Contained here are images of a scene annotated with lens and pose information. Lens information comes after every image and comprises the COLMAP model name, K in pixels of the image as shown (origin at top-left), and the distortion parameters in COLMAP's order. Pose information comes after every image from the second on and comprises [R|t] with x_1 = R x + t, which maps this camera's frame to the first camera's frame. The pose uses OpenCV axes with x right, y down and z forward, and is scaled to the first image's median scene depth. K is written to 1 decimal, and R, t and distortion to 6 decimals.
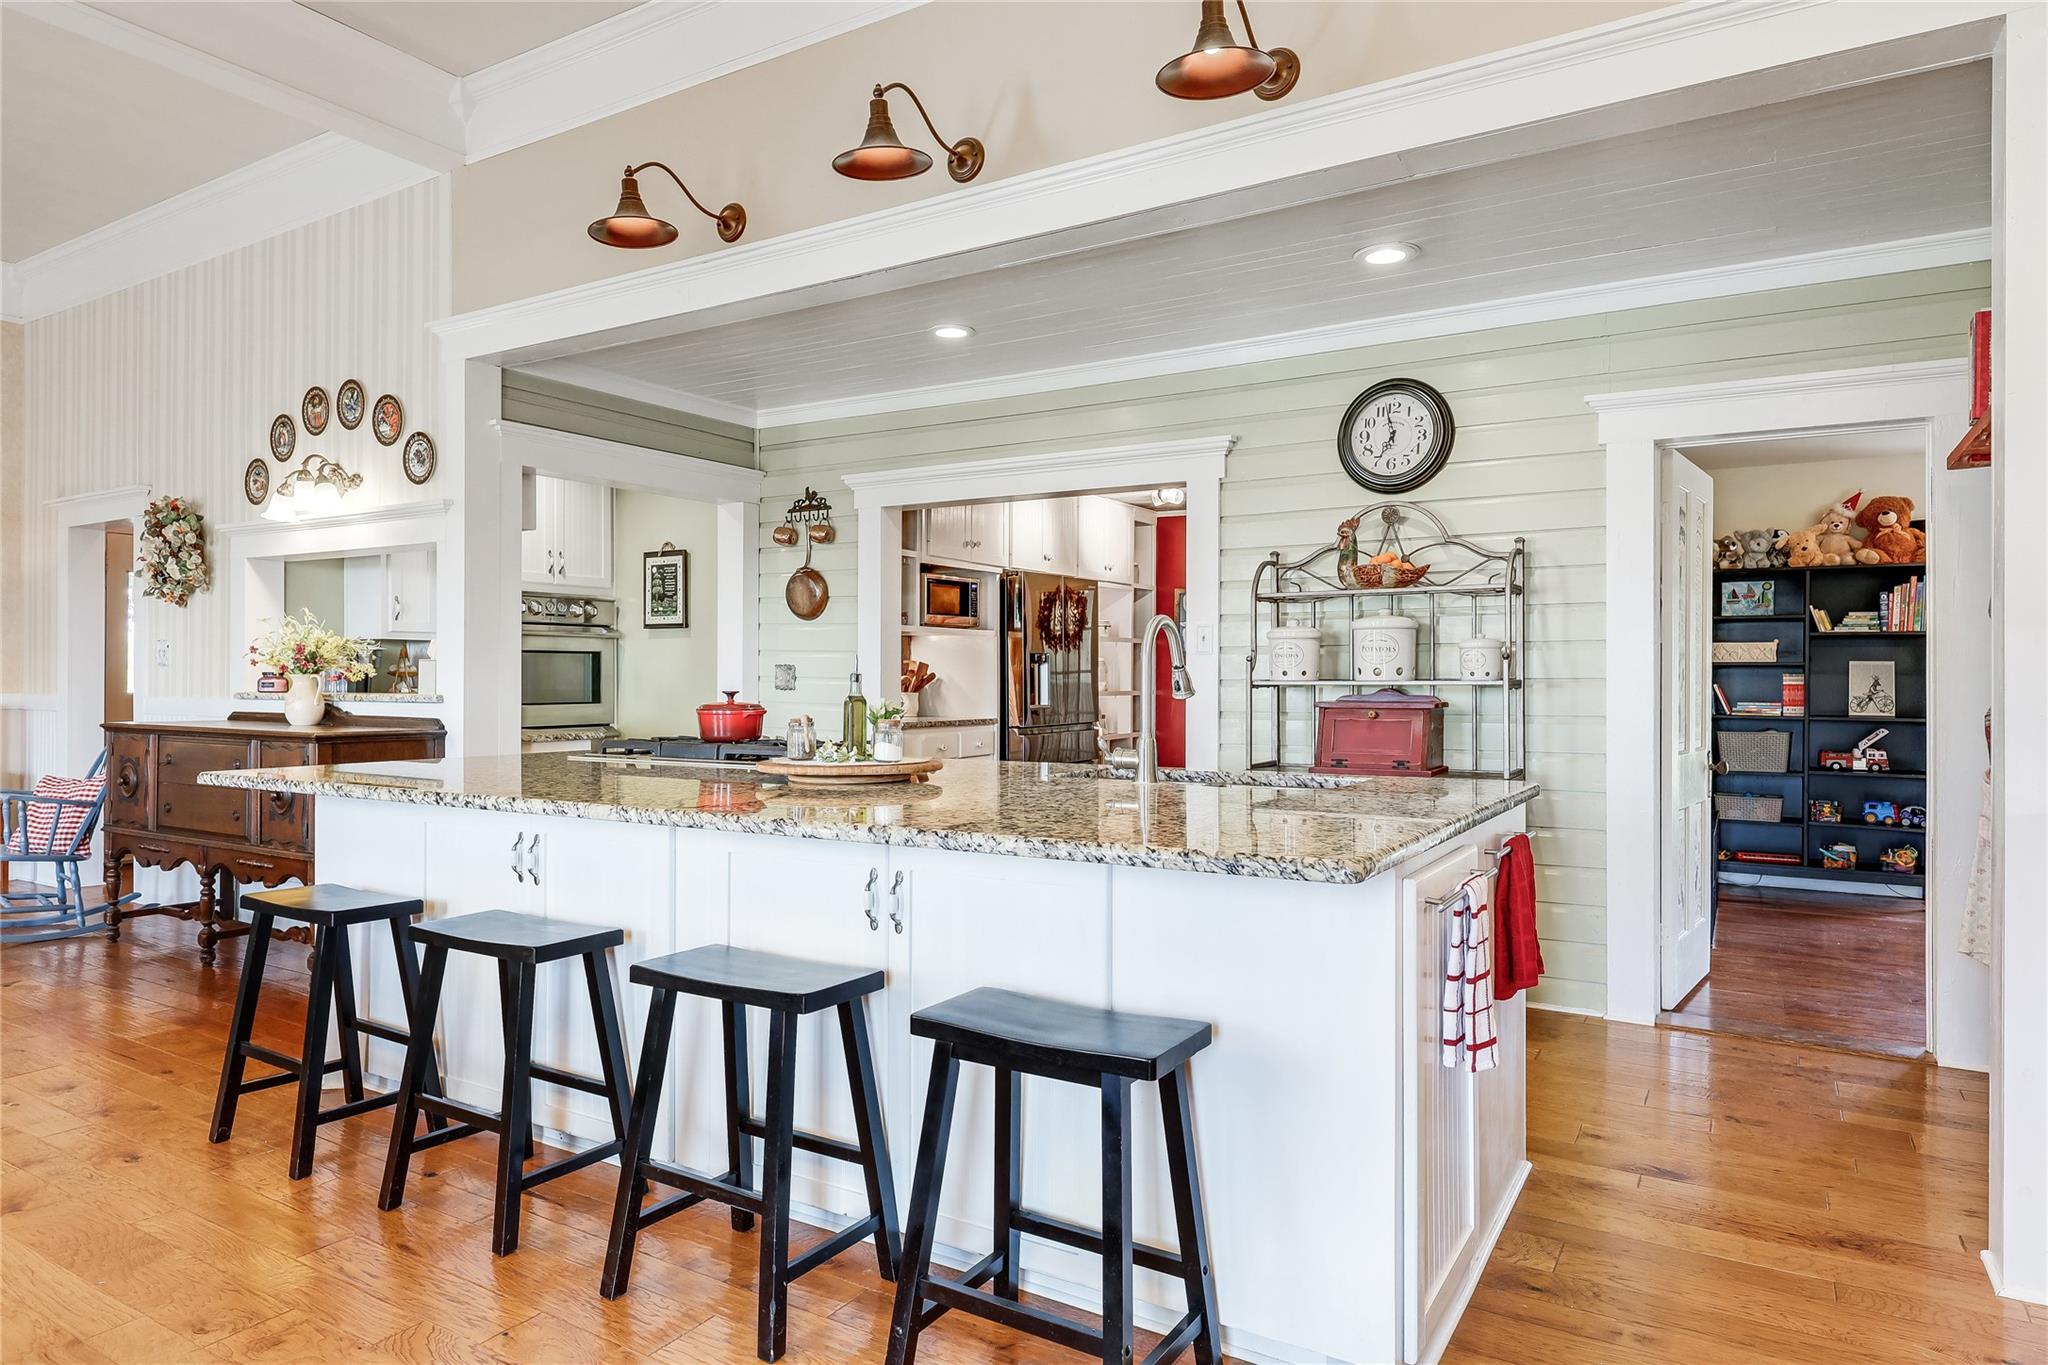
lens RADIAL K [[1202.2, 0, 1011.3], [0, 1202.2, 672.8], [0, 0, 1]] dist [0.005576, 0.000500]
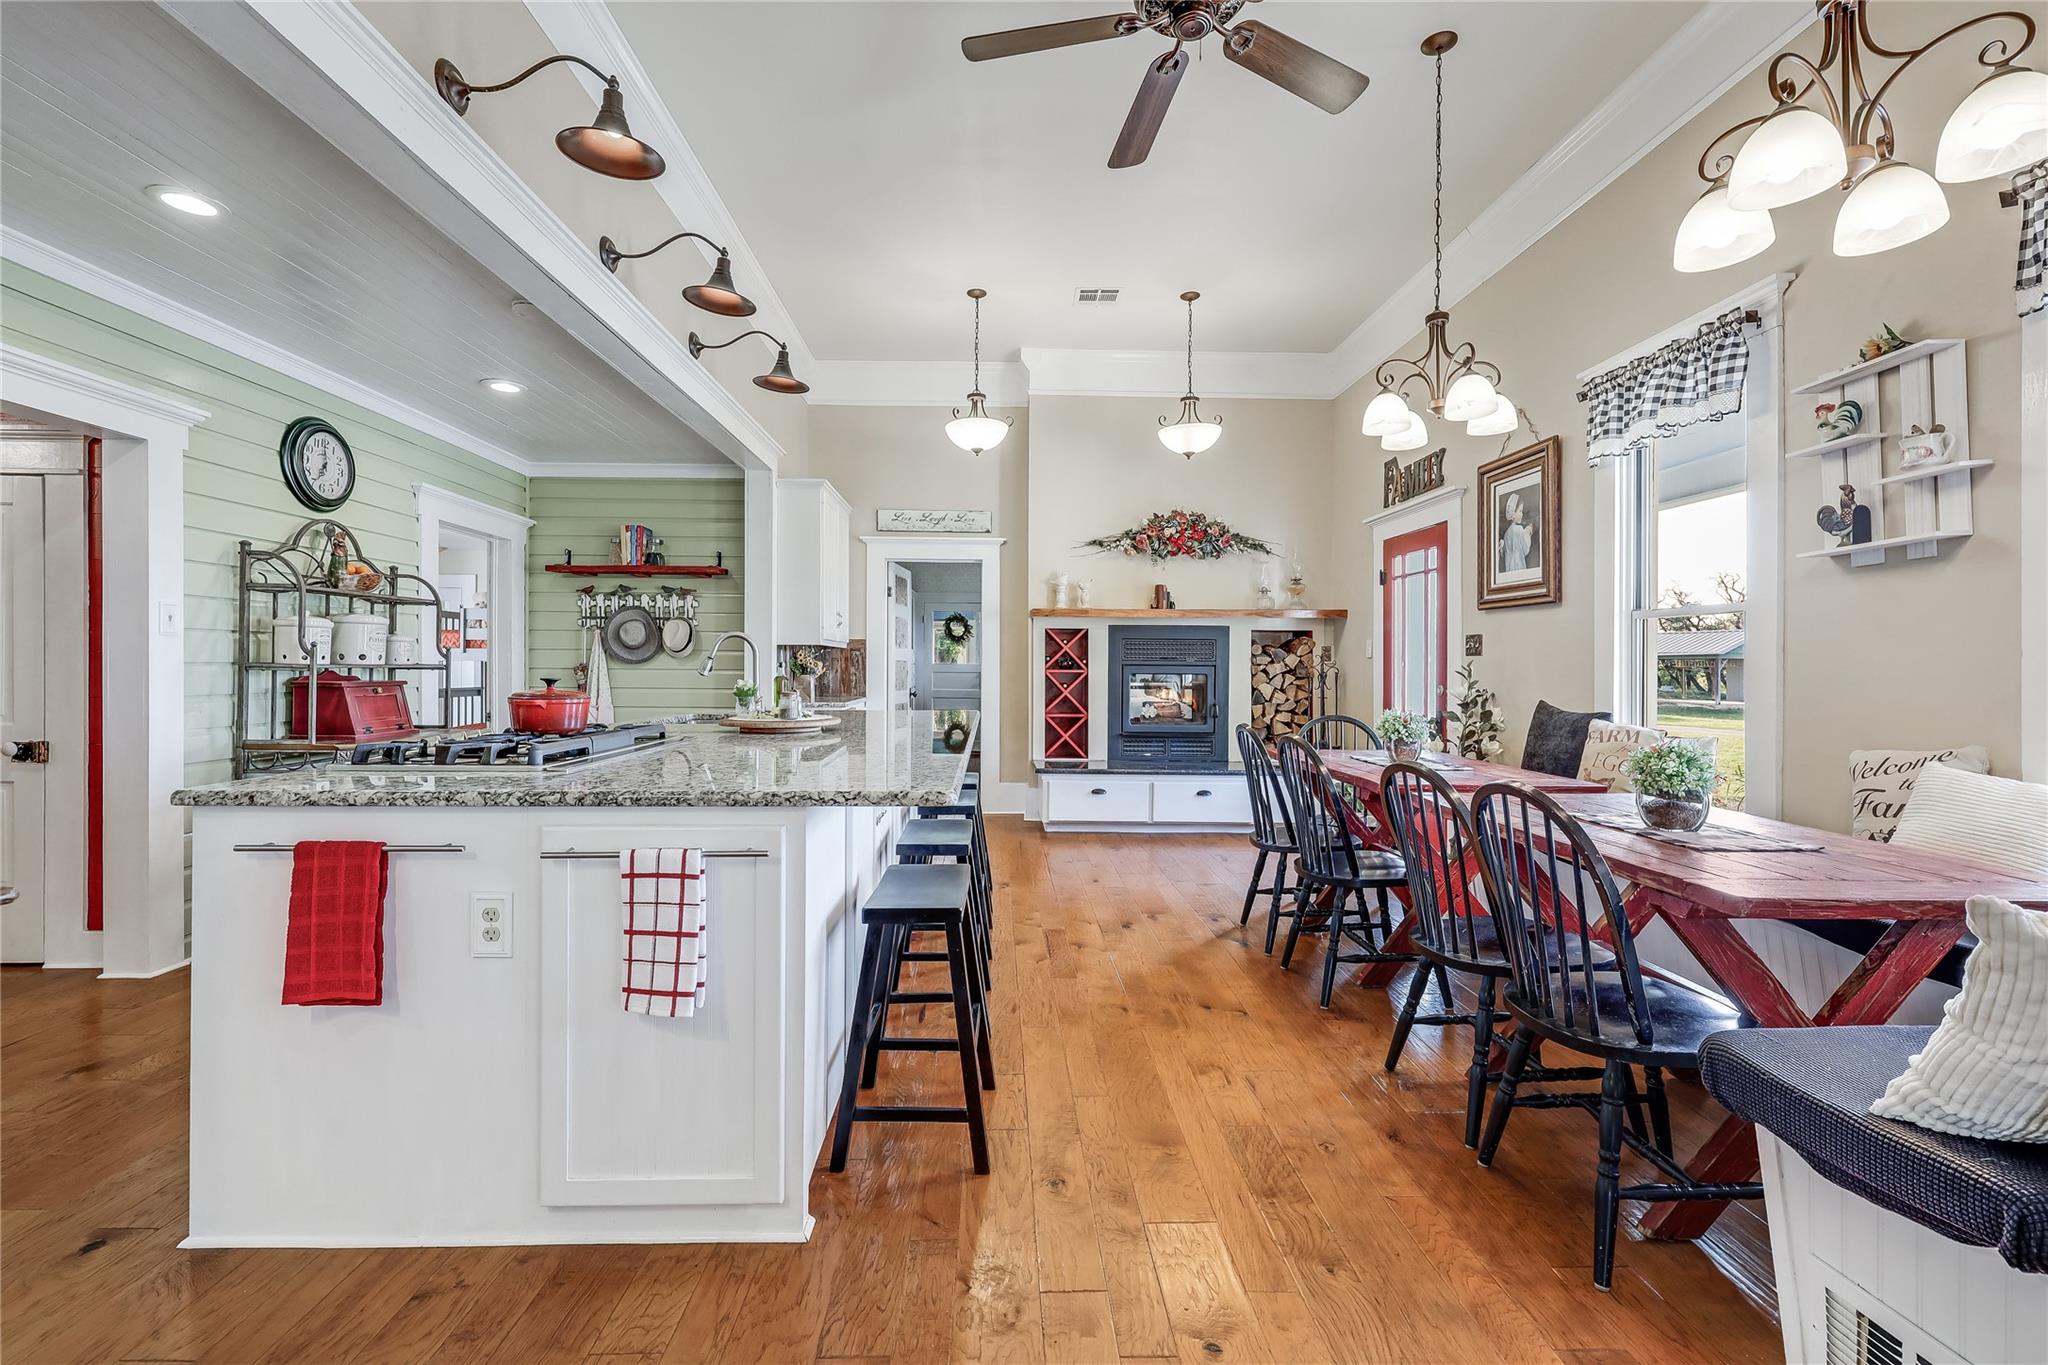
lens RADIAL K [[856.5, 0, 1015.6], [0, 856.5, 675.5], [0, 0, 1]] dist [0.003057, -0.000504]
pose [[-0.552913, -0.012560, 0.833144, -0.739499], [-0.009923, 0.999915, 0.008489, 0.003112], [-0.833180, -0.003574, -0.552990, 0.824100]]
